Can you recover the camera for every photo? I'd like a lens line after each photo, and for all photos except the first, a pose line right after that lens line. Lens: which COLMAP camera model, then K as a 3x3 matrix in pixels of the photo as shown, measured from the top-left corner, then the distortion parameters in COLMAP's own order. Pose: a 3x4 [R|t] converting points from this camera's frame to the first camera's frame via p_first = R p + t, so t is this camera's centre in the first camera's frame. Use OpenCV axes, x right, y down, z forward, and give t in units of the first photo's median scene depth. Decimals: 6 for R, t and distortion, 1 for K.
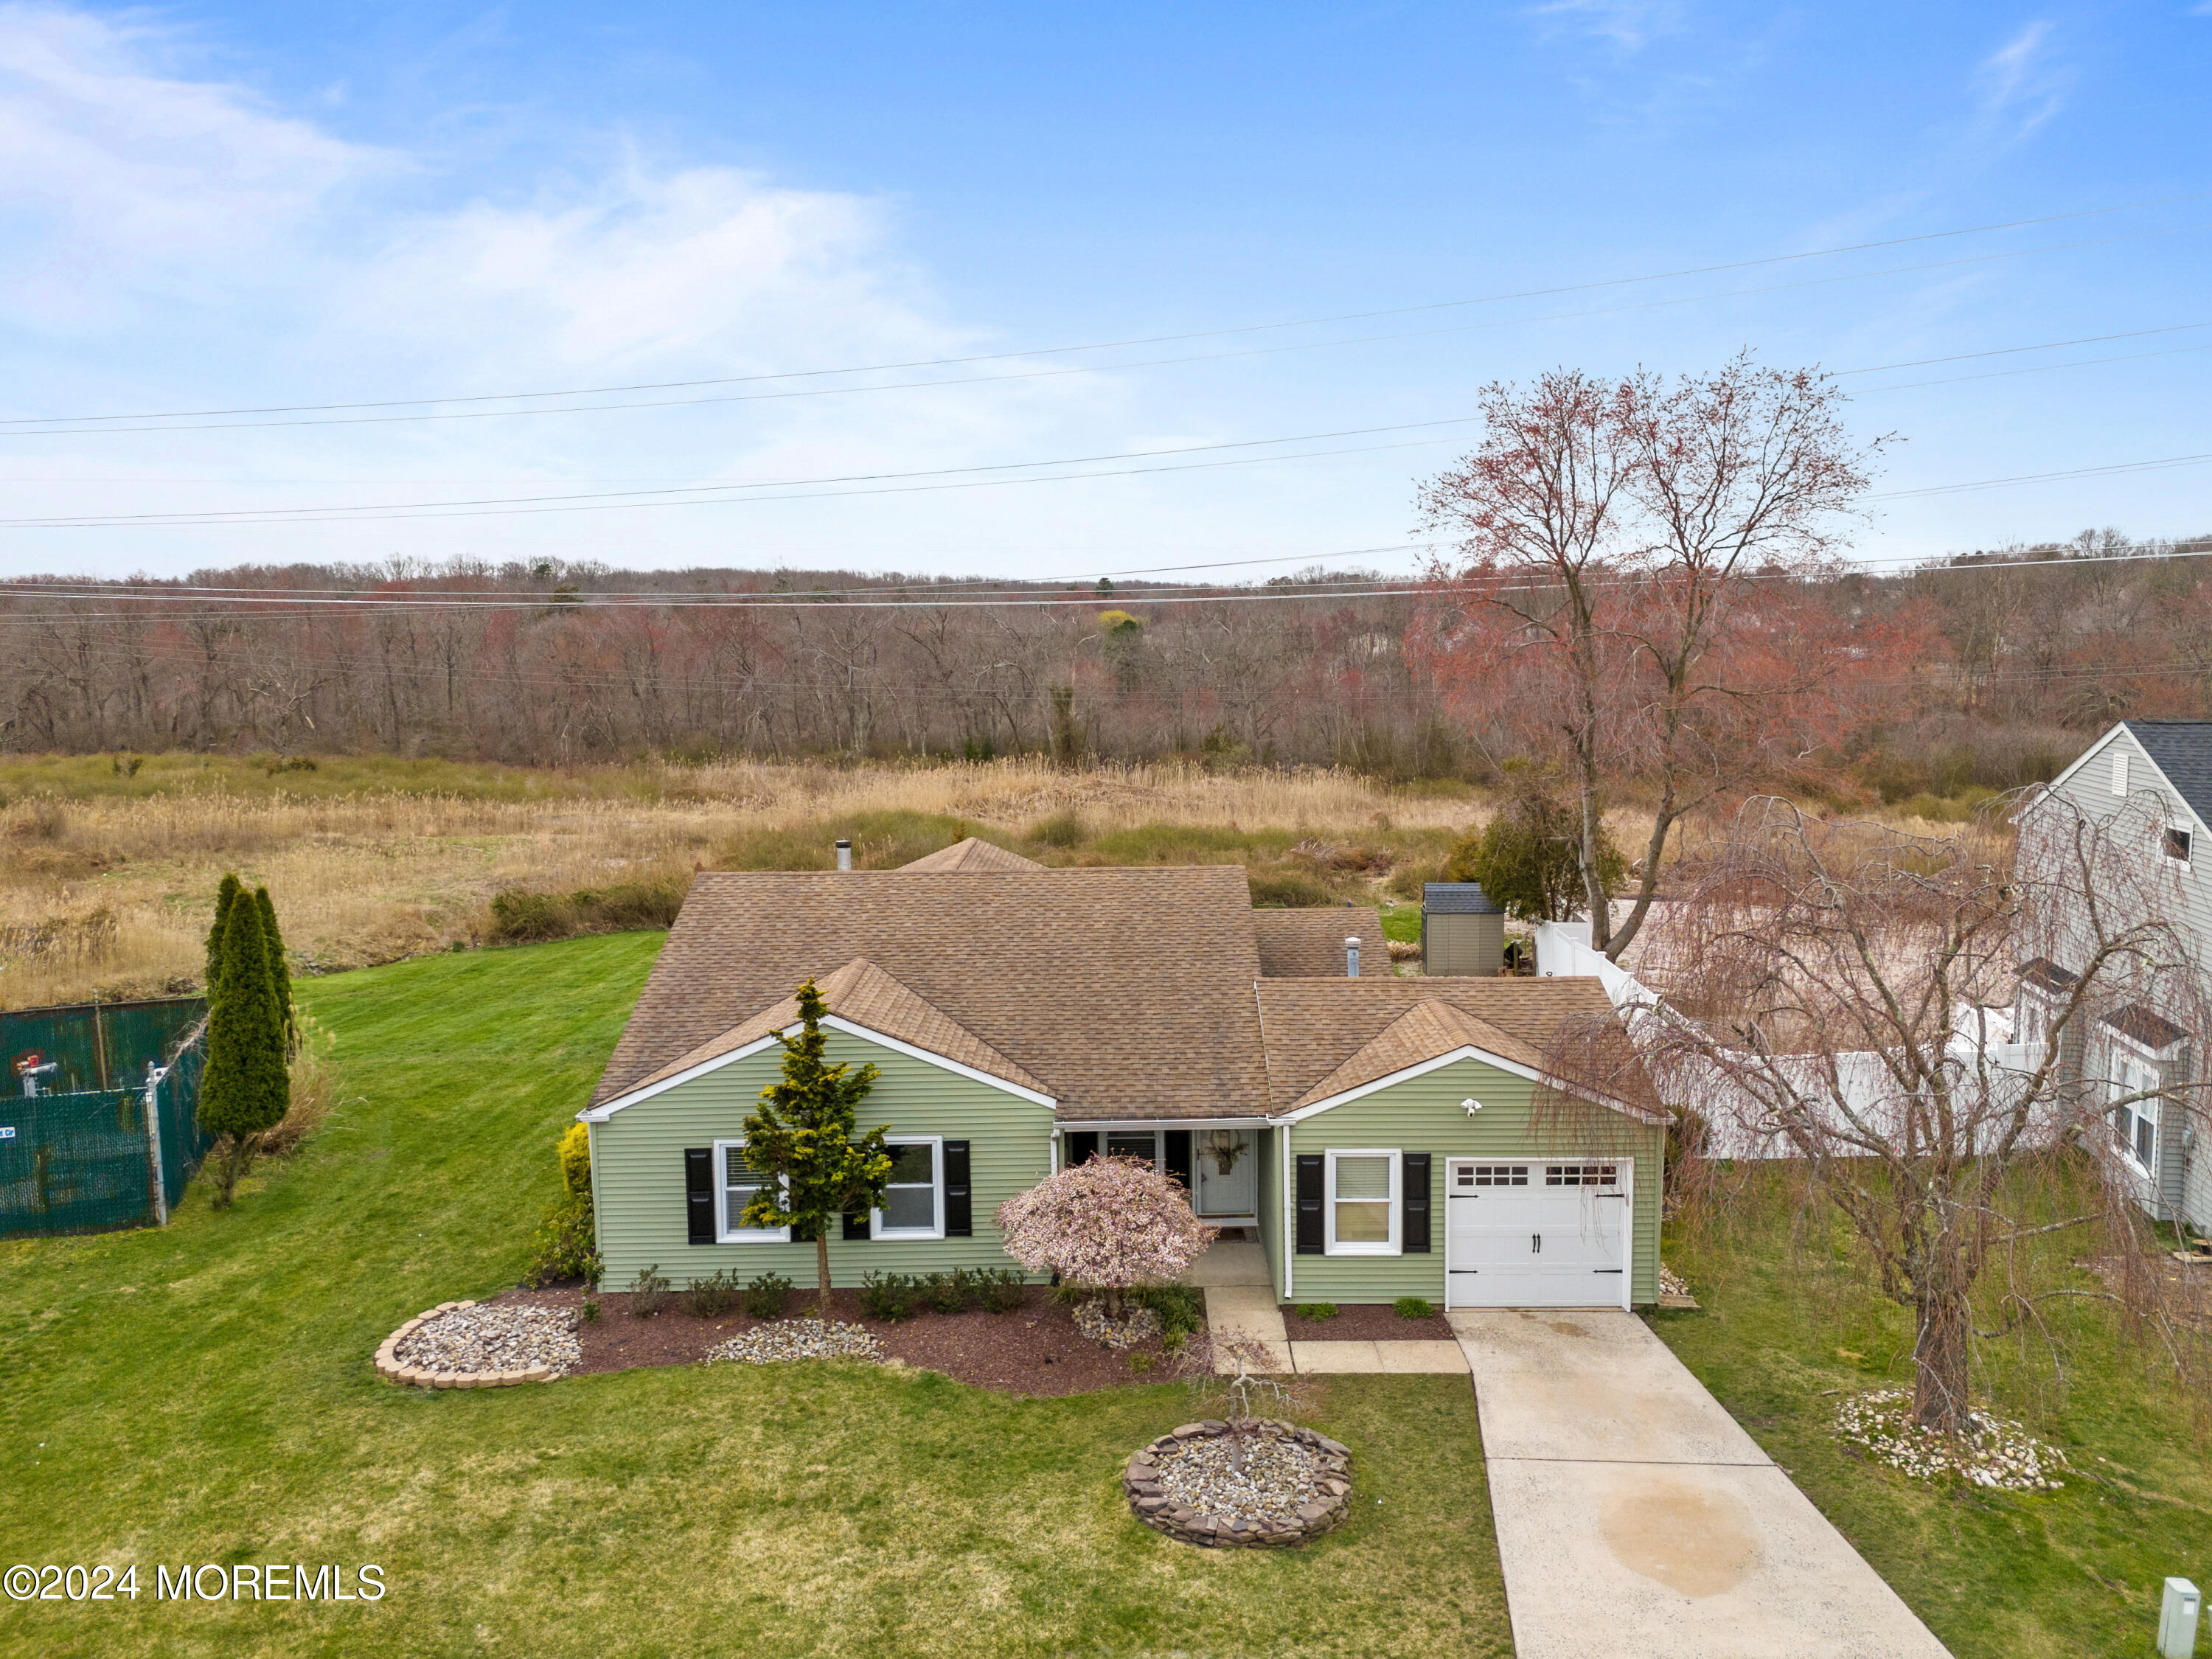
lens RADIAL K [[1619.6, 0, 1110.0], [0, 1619.6, 833.7], [0, 0, 1]] dist [0.084244, -0.076484]
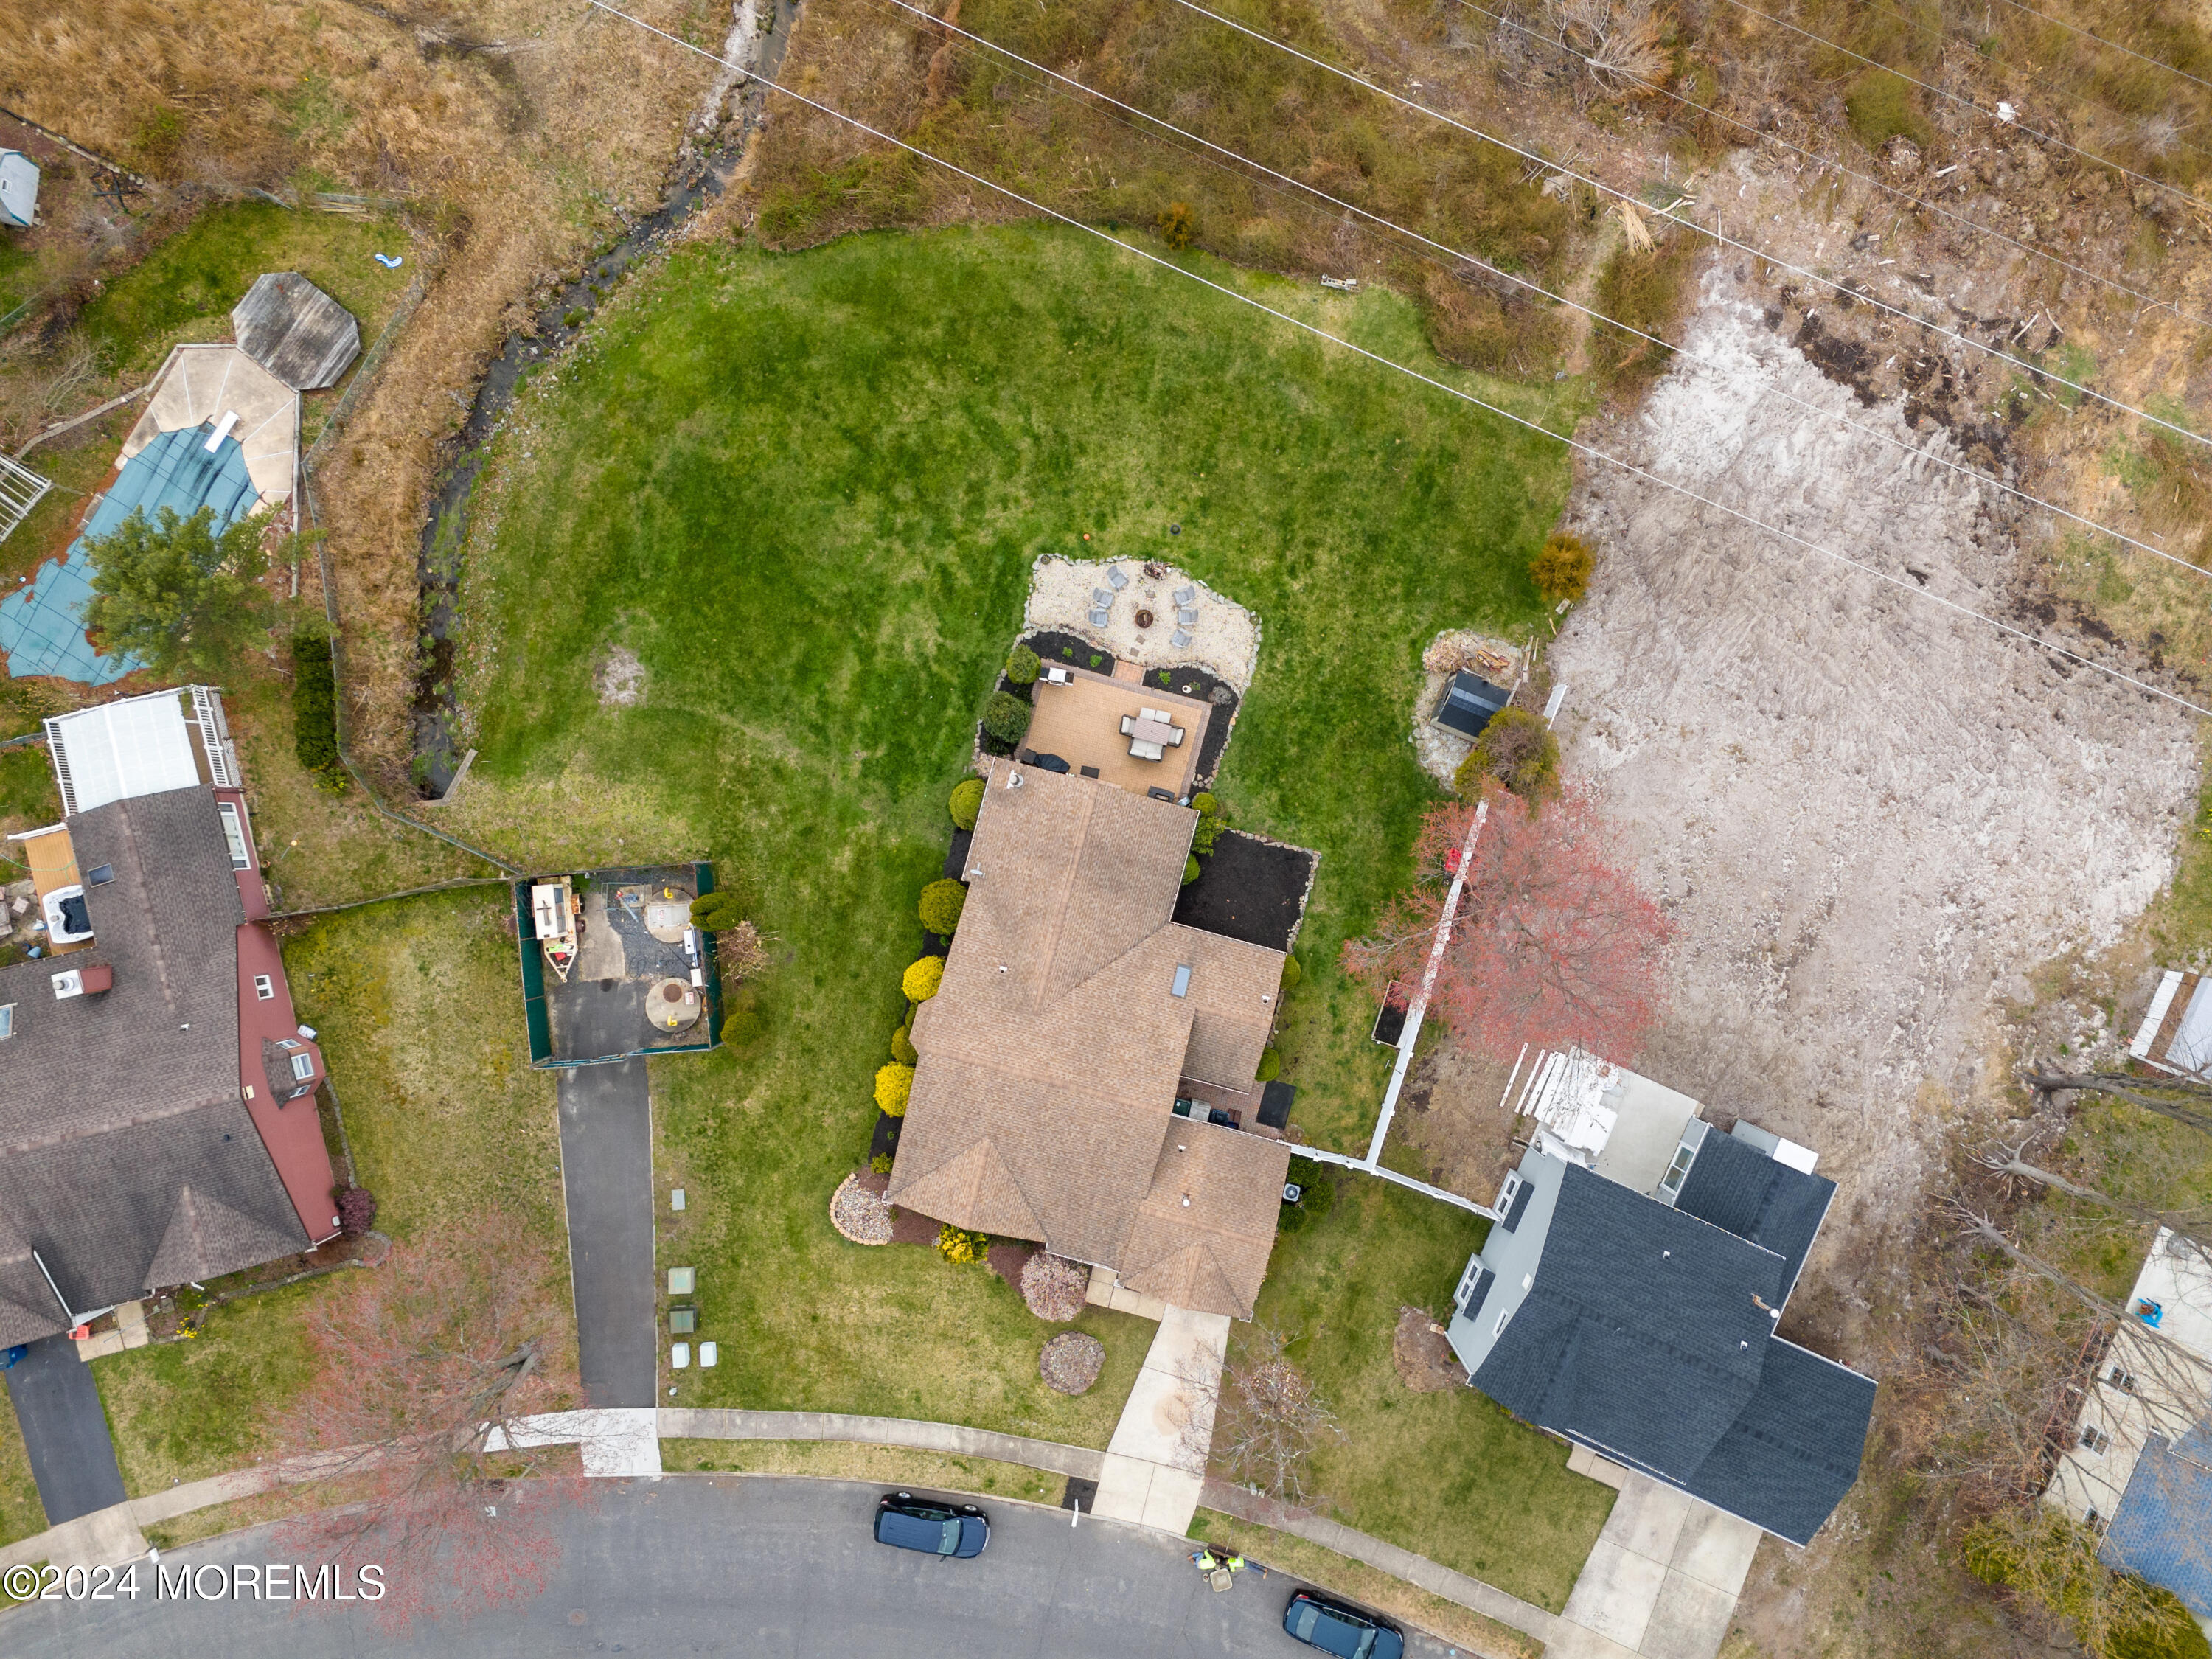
lens RADIAL K [[1593.7, 0, 1112.5], [0, 1593.7, 867.4], [0, 0, 1]] dist [0.074499, -0.058130]
pose [[0.967655, 0.252253, 0.003576, -0.111550], [-0.034465, 0.118142, 0.992398, -2.984315], [0.249913, -0.960422, 0.123015, 1.488169]]
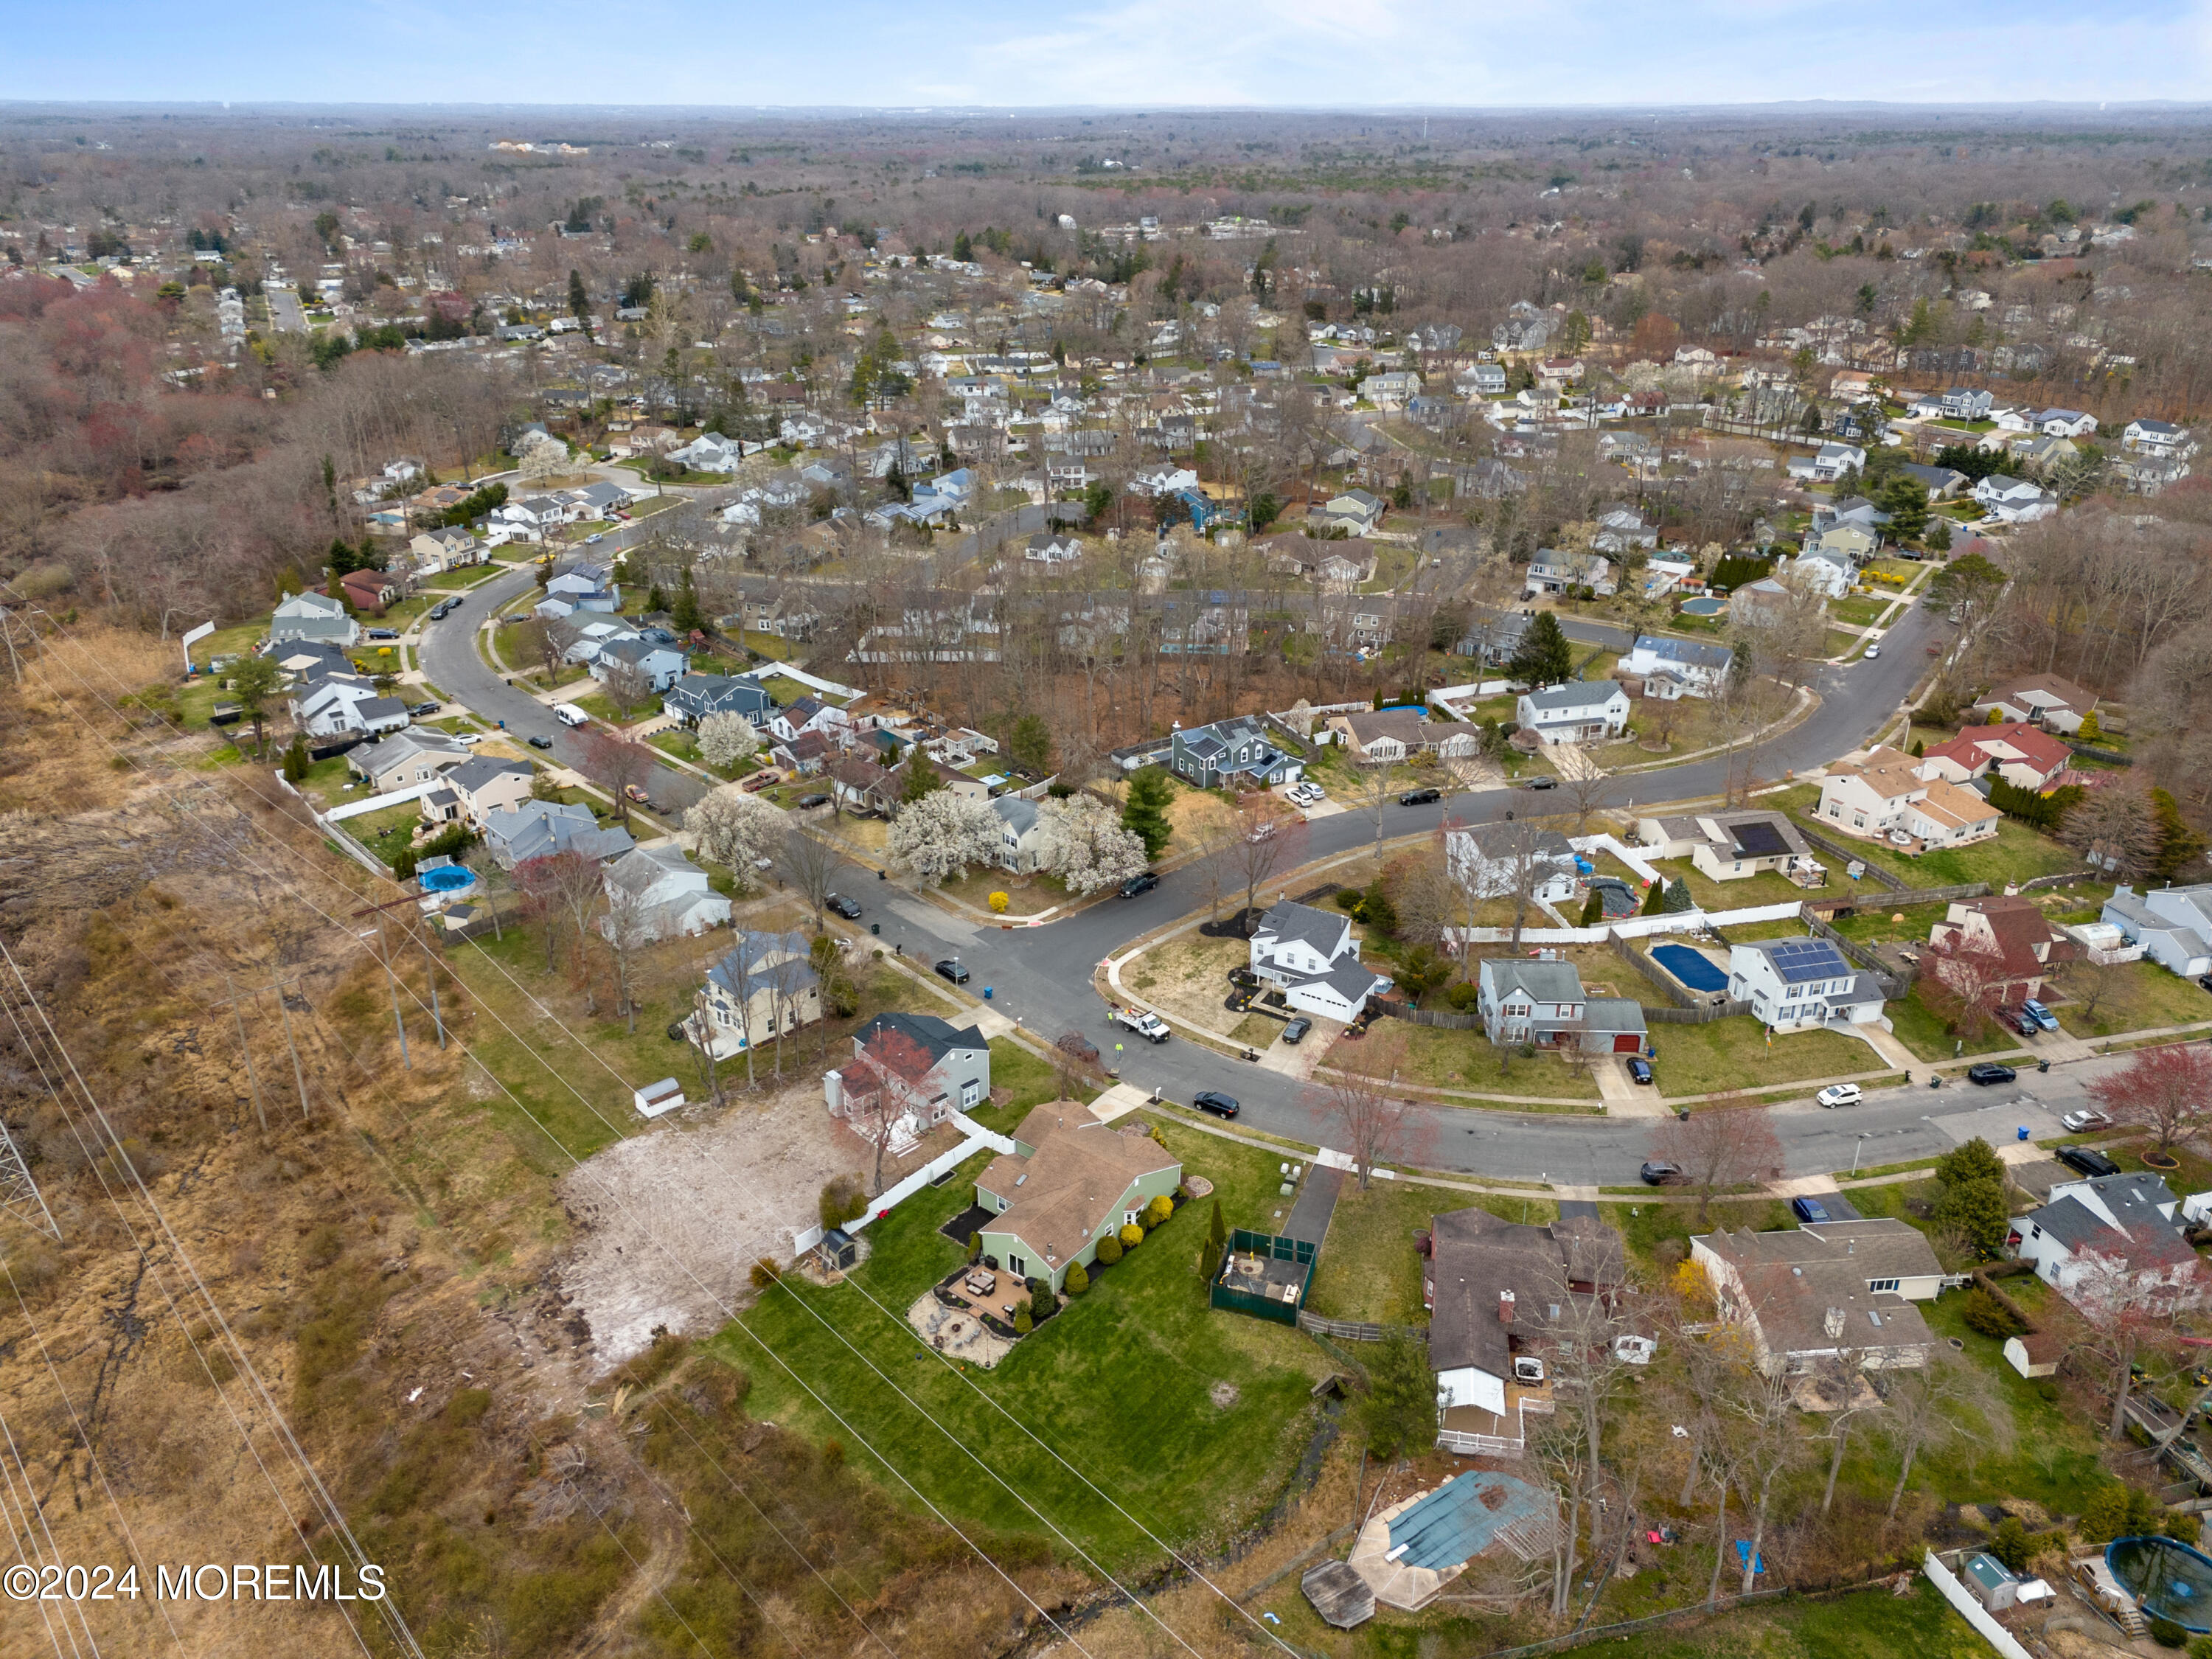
lens RADIAL K [[1619.6, 0, 1110.0], [0, 1619.6, 833.7], [0, 0, 1]] dist [0.084244, -0.076484]
pose [[-0.788134, -0.241068, 0.566331, -3.831361], [0.084650, 0.868913, 0.487672, -4.602027], [-0.609654, 0.432291, -0.664414, 5.470744]]
